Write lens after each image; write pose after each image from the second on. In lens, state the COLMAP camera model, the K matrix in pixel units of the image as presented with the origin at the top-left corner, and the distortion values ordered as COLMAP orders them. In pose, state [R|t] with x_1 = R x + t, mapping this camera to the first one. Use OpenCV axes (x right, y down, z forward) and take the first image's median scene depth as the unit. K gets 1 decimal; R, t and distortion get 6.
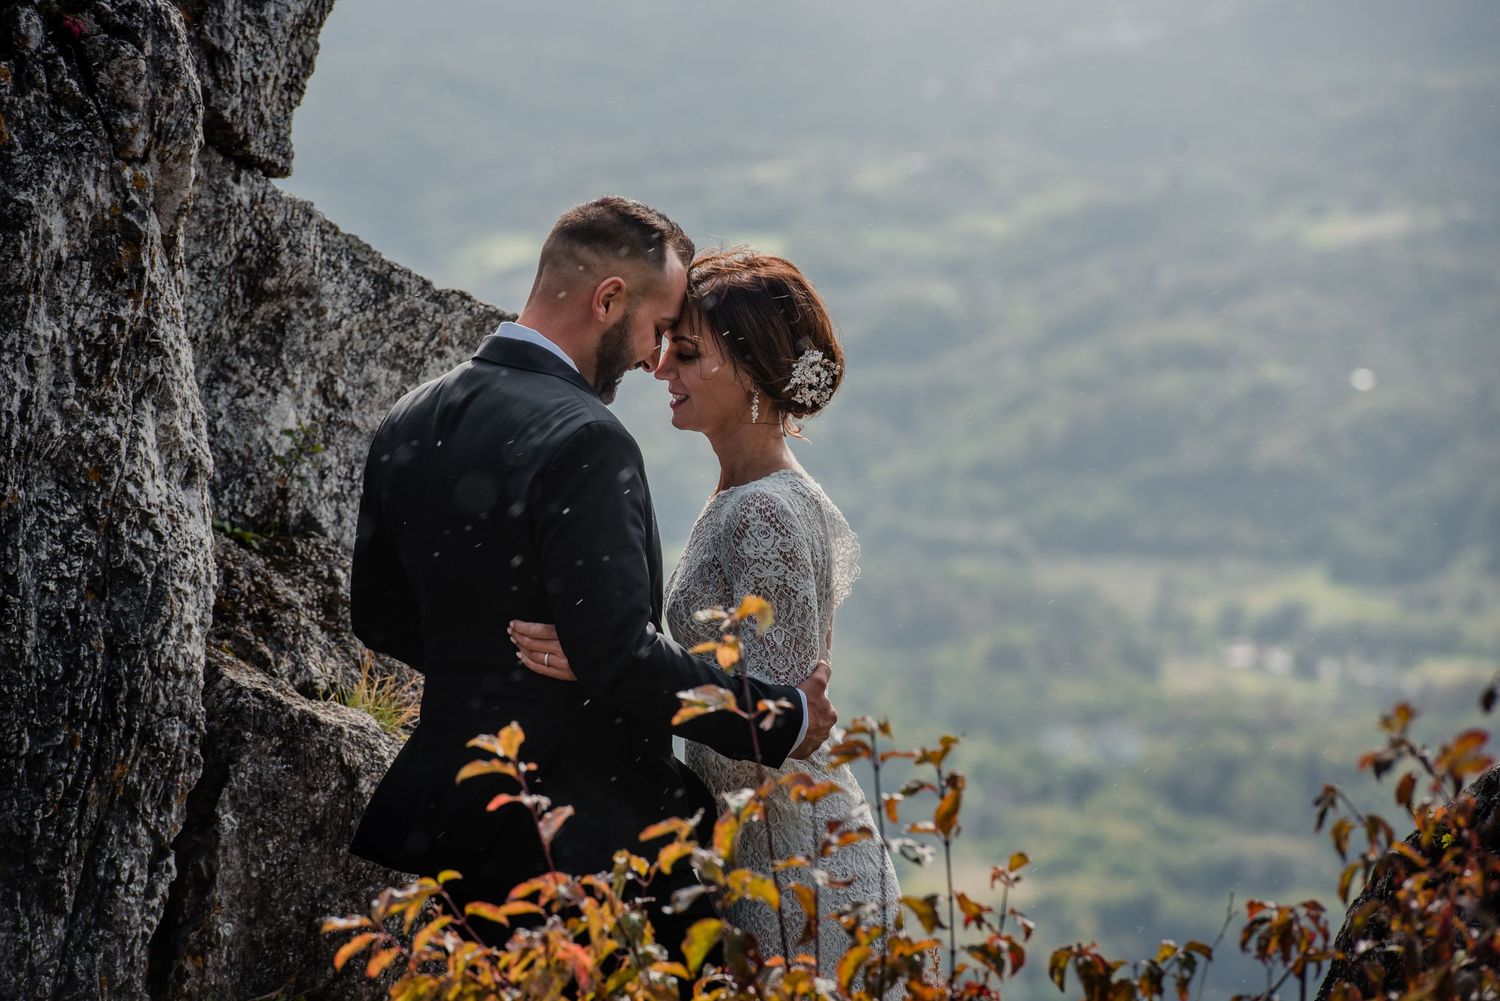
lens RADIAL K [[8642.7, 0, 762.4], [0, 8642.7, 453.0], [0, 0, 1]] dist [2.566620, 0.000000]
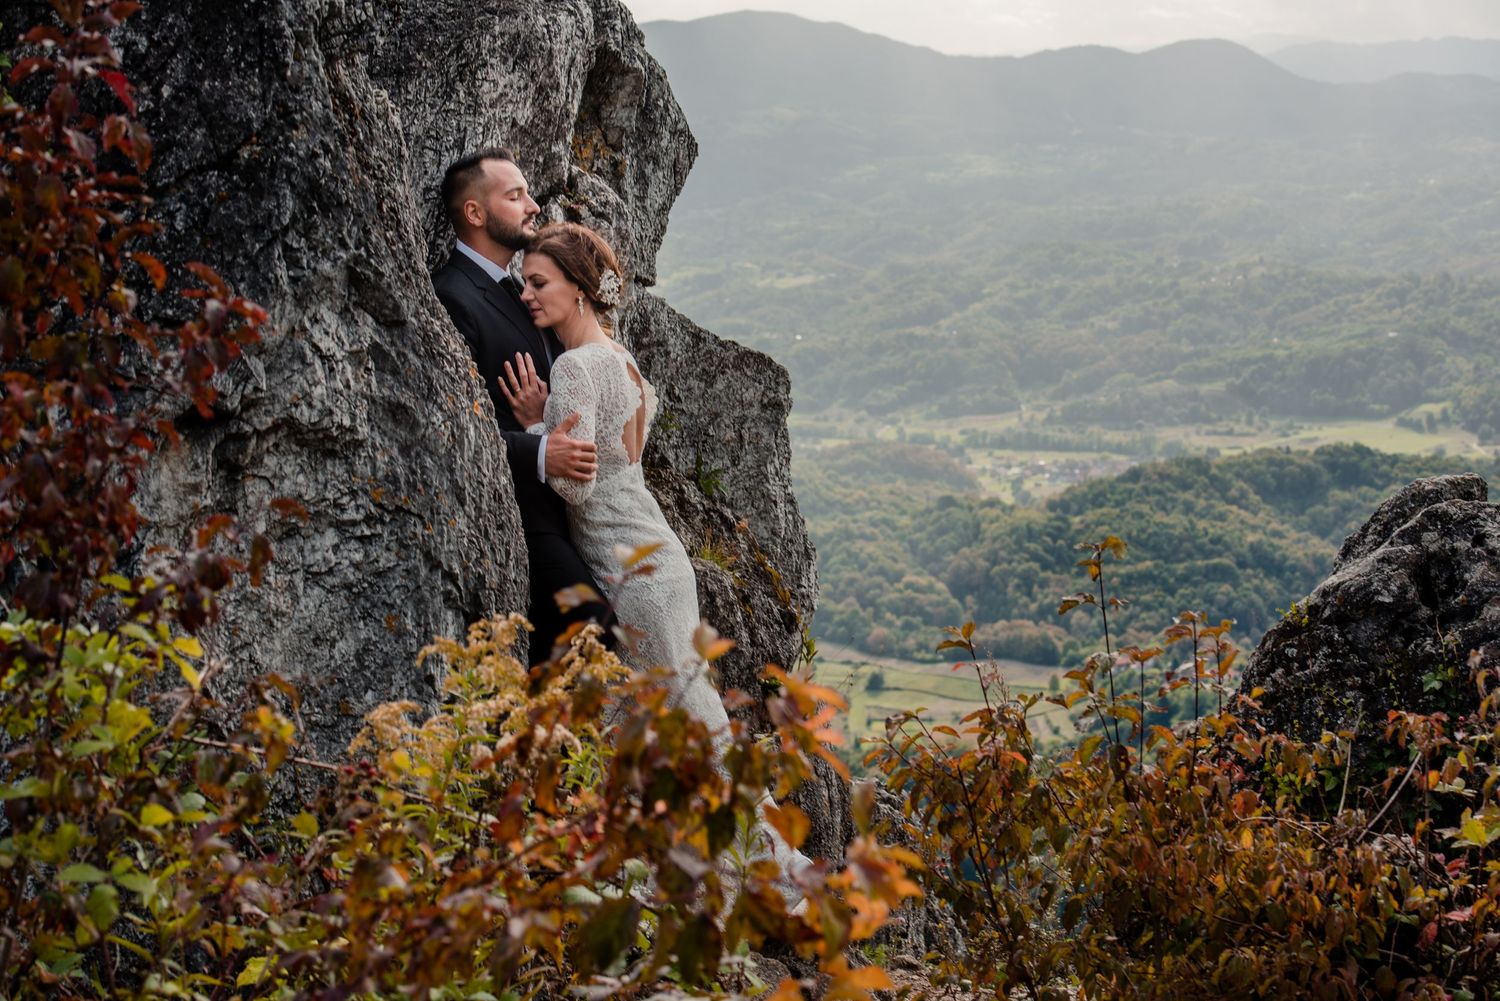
lens RADIAL K [[3231.7, 0, 750.2], [0, 3231.7, 498.9], [0, 0, 1]] dist [-0.172731, 0.000000]
pose [[0.998503, -0.021881, 0.050126, -0.074191], [0.019812, 0.998946, 0.041407, -0.014148], [-0.050979, -0.040352, 0.997884, 0.285452]]
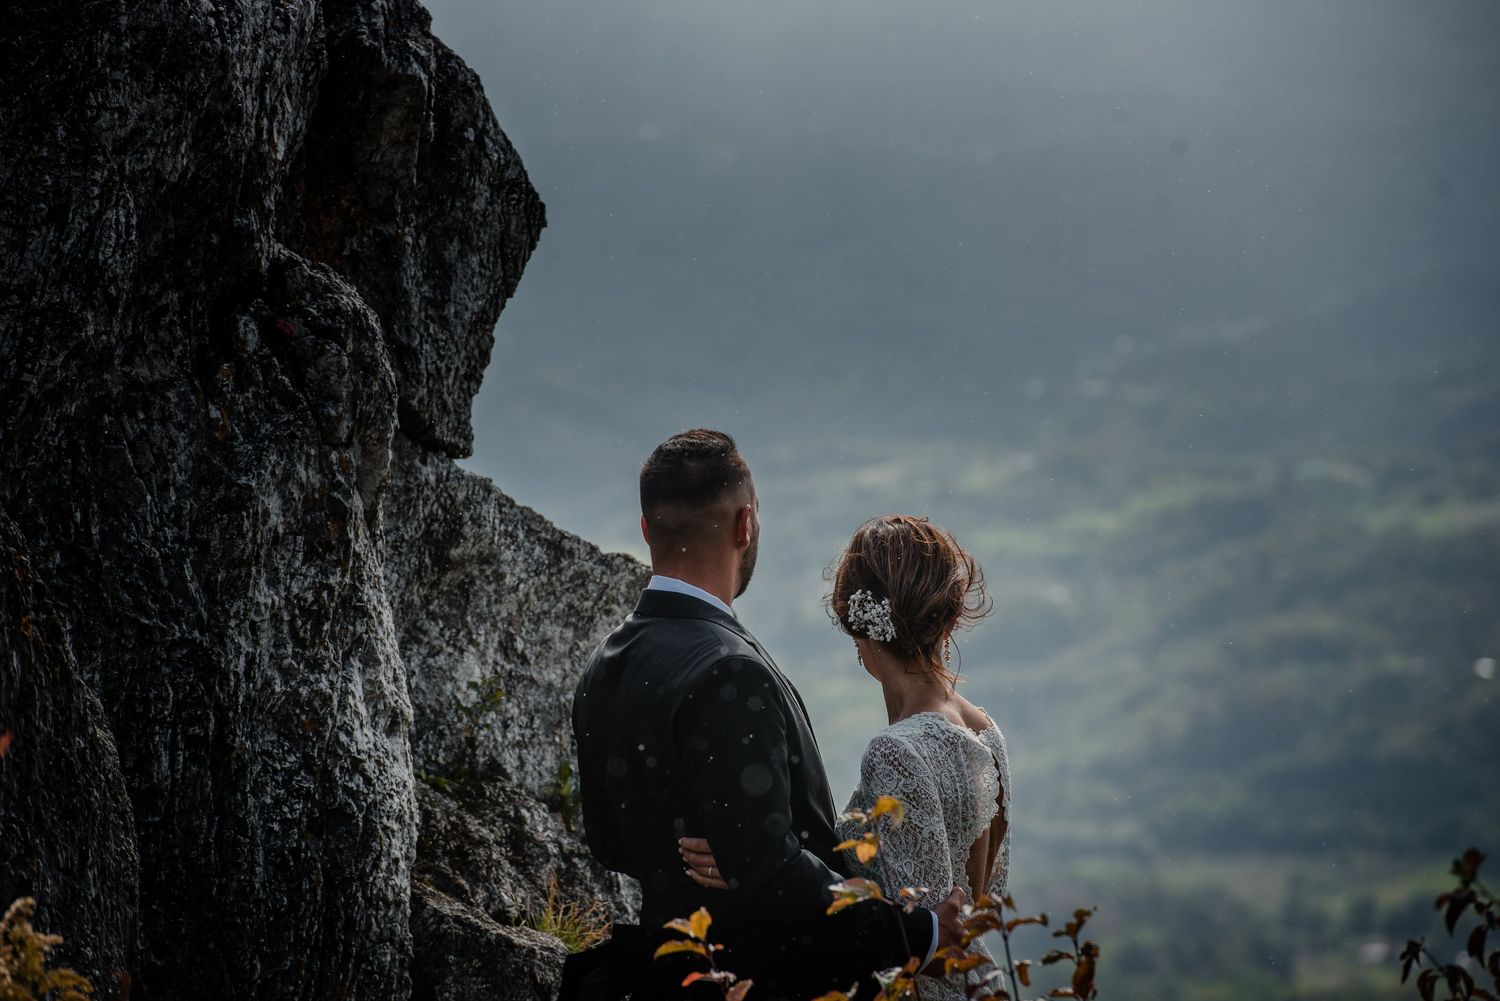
lens RADIAL K [[8642.7, 0, 779.6], [0, 8642.7, 432.0], [0, 0, 1]] dist [2.566620, 0.000000]
pose [[0.999367, -0.033994, -0.010451, -0.003143], [0.033576, 0.998716, -0.037923, 0.009006], [0.011727, 0.037548, 0.999226, -0.113028]]
